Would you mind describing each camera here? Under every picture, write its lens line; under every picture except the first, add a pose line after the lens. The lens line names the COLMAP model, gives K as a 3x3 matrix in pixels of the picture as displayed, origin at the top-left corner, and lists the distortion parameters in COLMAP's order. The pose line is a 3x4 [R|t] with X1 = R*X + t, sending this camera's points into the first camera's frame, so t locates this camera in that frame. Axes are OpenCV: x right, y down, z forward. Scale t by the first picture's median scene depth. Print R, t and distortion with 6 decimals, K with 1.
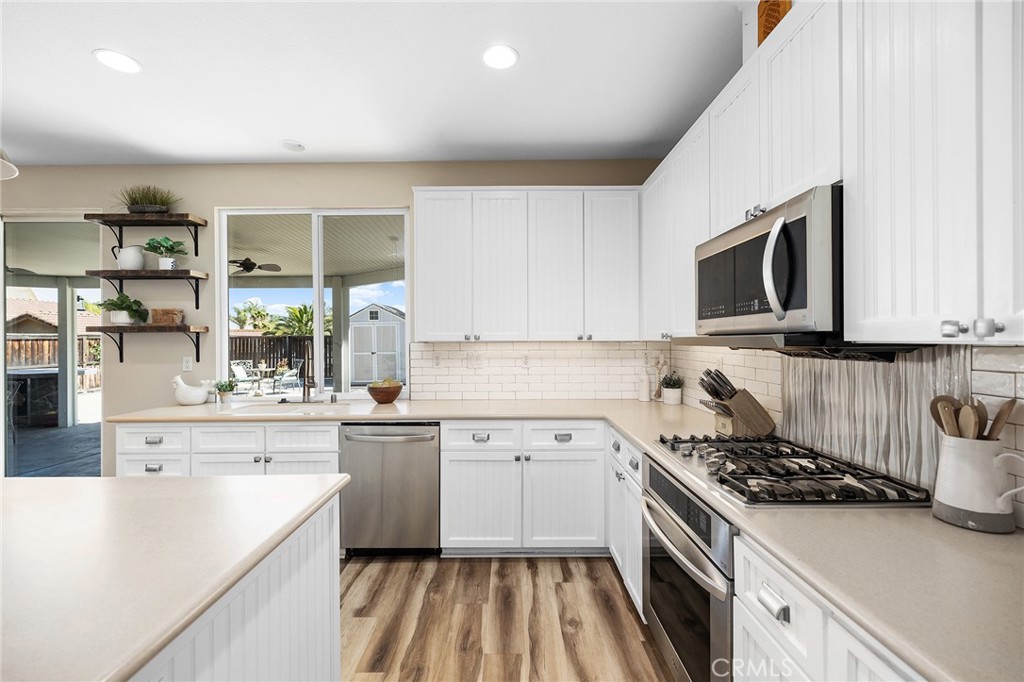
lens RADIAL K [[435.6, 0, 500.9], [0, 435.6, 340.9], [0, 0, 1]] dist [0.001750, 0.000222]
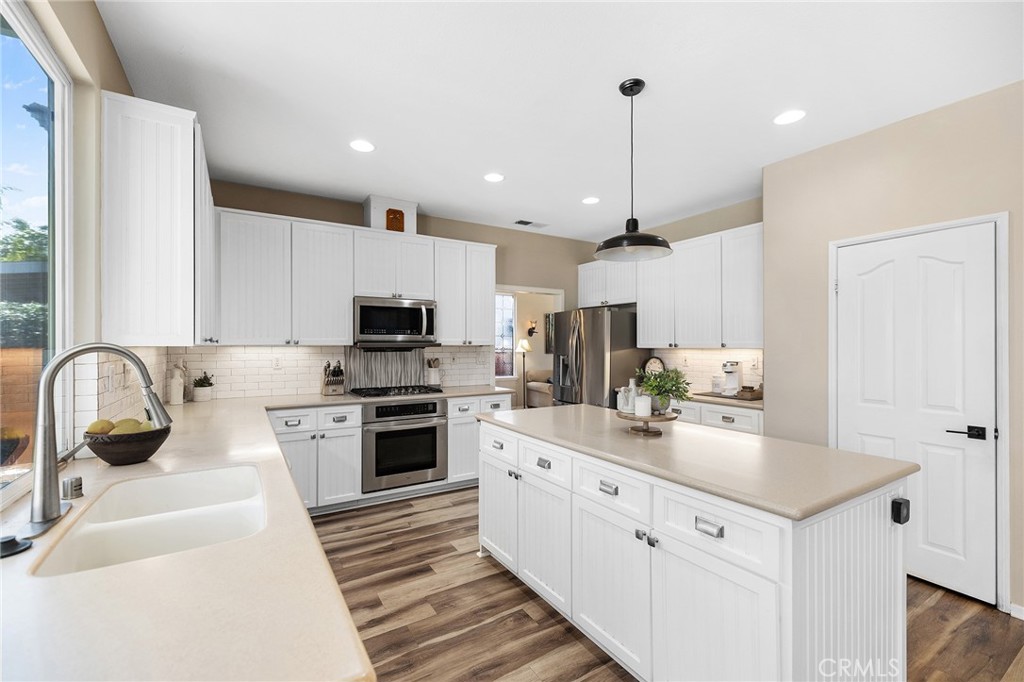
lens RADIAL K [[427.8, 0, 508.5], [0, 427.8, 341.5], [0, 0, 1]] dist [0.000400, -0.000102]
pose [[-0.531055, 0.006080, 0.847315, -0.978302], [0.000390, 0.999976, -0.006931, -0.001651], [-0.847337, -0.003351, -0.531045, 0.912012]]
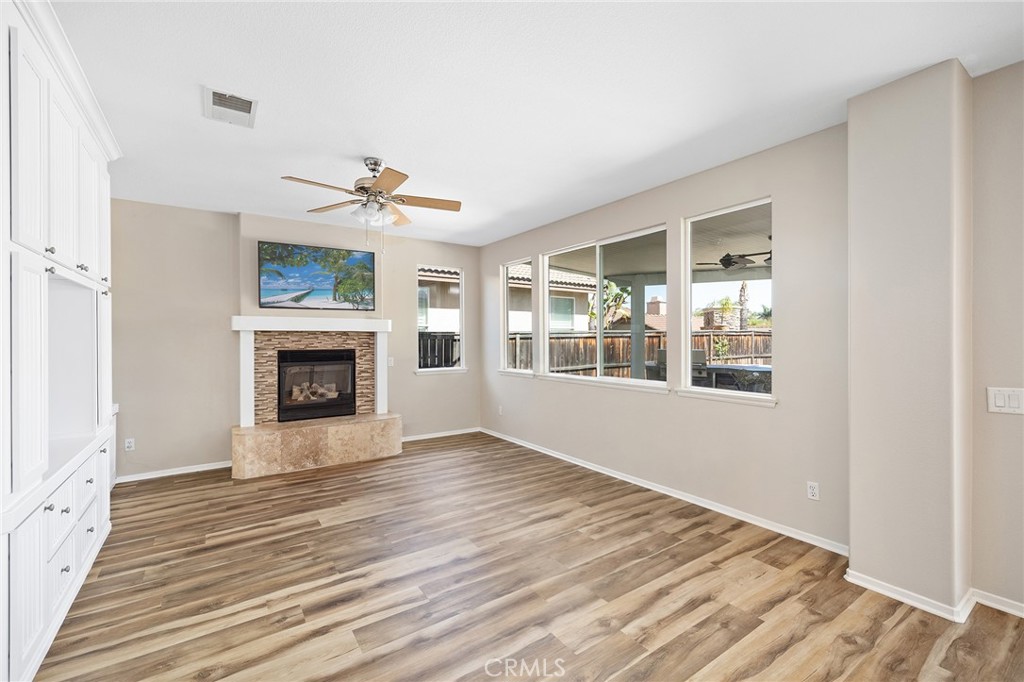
lens RADIAL K [[441.4, 0, 512.0], [0, 441.4, 341.0], [0, 0, 1]] dist [-0.001221, -0.000068]
pose [[0.571506, 0.006814, -0.820570, -1.568580], [0.000822, 0.999960, 0.008876, -0.001345], [0.820598, -0.005747, 0.571478, 0.000635]]
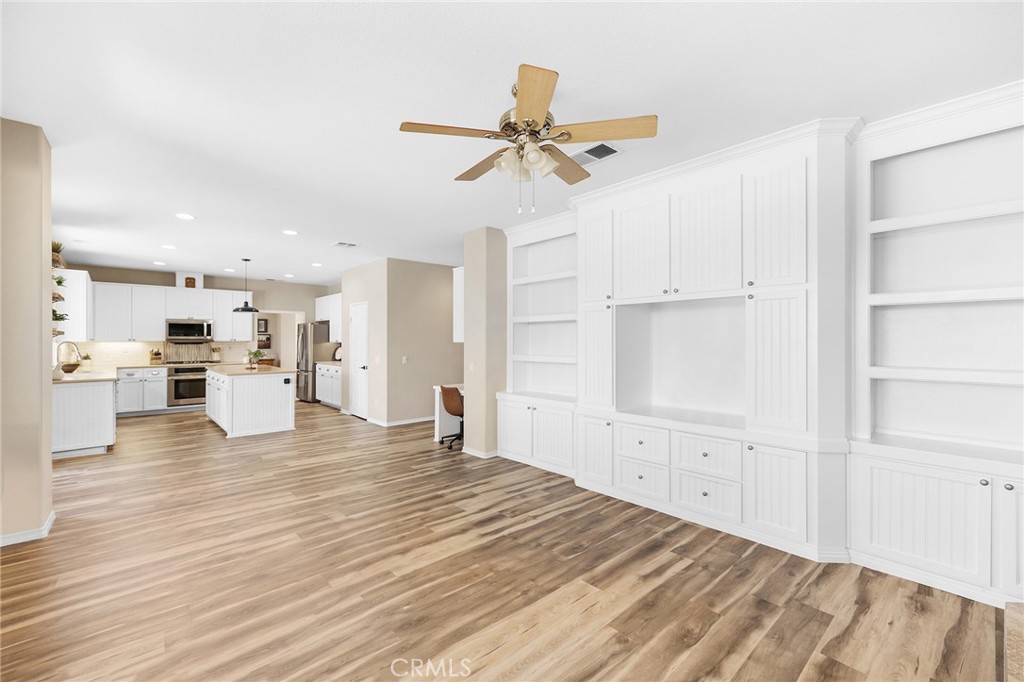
lens RADIAL K [[442.3, 0, 510.5], [0, 442.3, 337.1], [0, 0, 1]] dist [0.011240, -0.000108]
pose [[-0.668360, 0.007589, 0.743799, -3.239060], [0.001341, 0.999959, -0.008998, 0.002223], [-0.743837, -0.005017, -0.668342, 0.894847]]
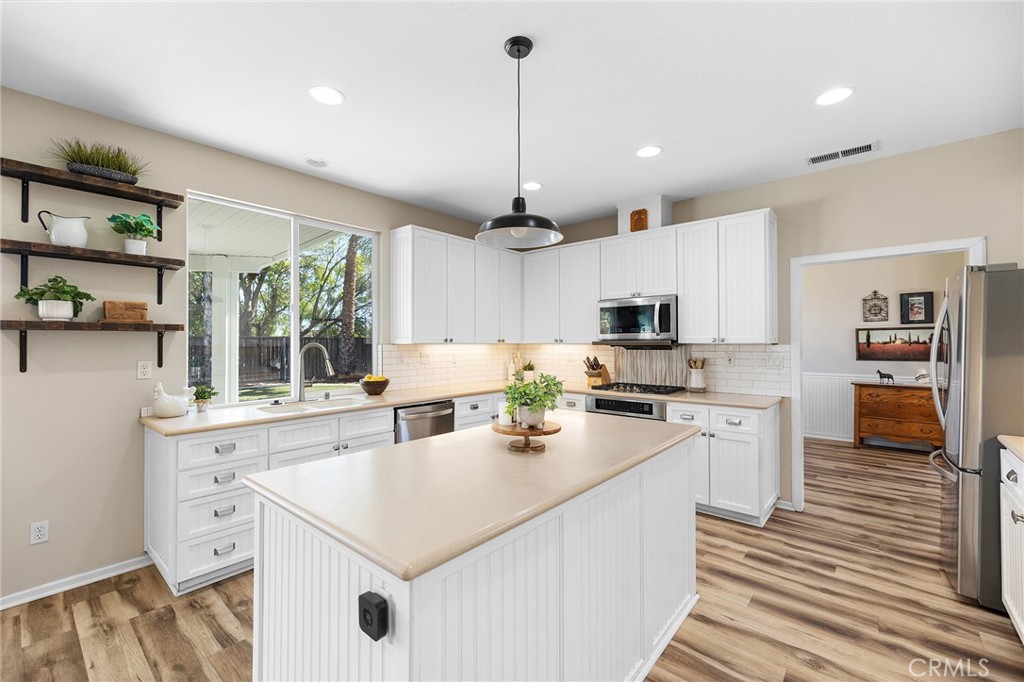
lens RADIAL K [[435.6, 0, 500.9], [0, 435.6, 340.9], [0, 0, 1]] dist [0.001750, 0.000222]
pose [[0.652817, 0.004965, 0.757499, -0.988958], [-0.001592, 0.999985, -0.005182, 0.001057], [-0.757514, 0.002177, 0.652816, -0.052089]]
